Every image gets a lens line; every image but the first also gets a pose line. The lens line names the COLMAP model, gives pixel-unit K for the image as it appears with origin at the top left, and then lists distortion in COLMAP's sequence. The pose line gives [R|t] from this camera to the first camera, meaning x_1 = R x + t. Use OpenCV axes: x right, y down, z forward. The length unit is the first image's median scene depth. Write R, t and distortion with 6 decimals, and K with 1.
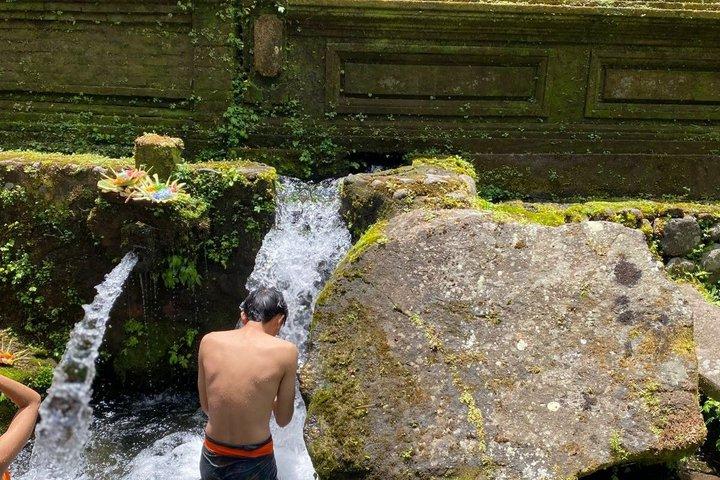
lens RADIAL K [[729.4, 0, 360.0], [0, 729.4, 240.0], [0, 0, 1]] dist [0.159032, -0.435773]
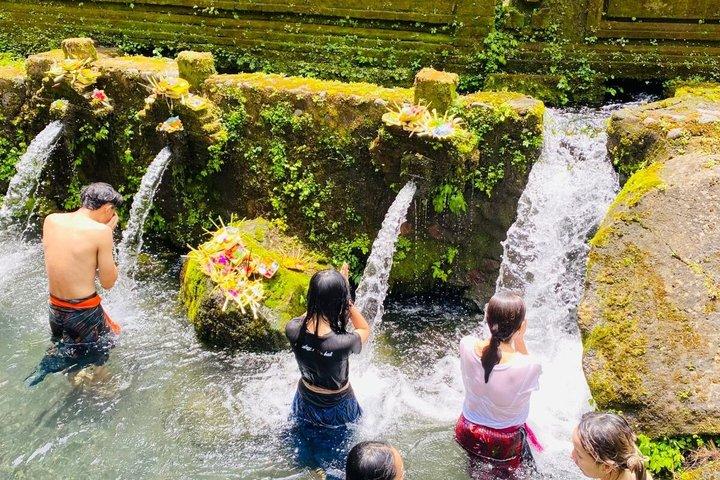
lens RADIAL K [[724.7, 0, 364.4], [0, 724.7, 235.9], [0, 0, 1]] dist [0.144636, -0.373699]
pose [[0.977750, 0.064048, -0.199757, -0.145601], [-0.029150, 0.984494, 0.172978, -0.084380], [0.207738, -0.163306, 0.964456, -0.078250]]
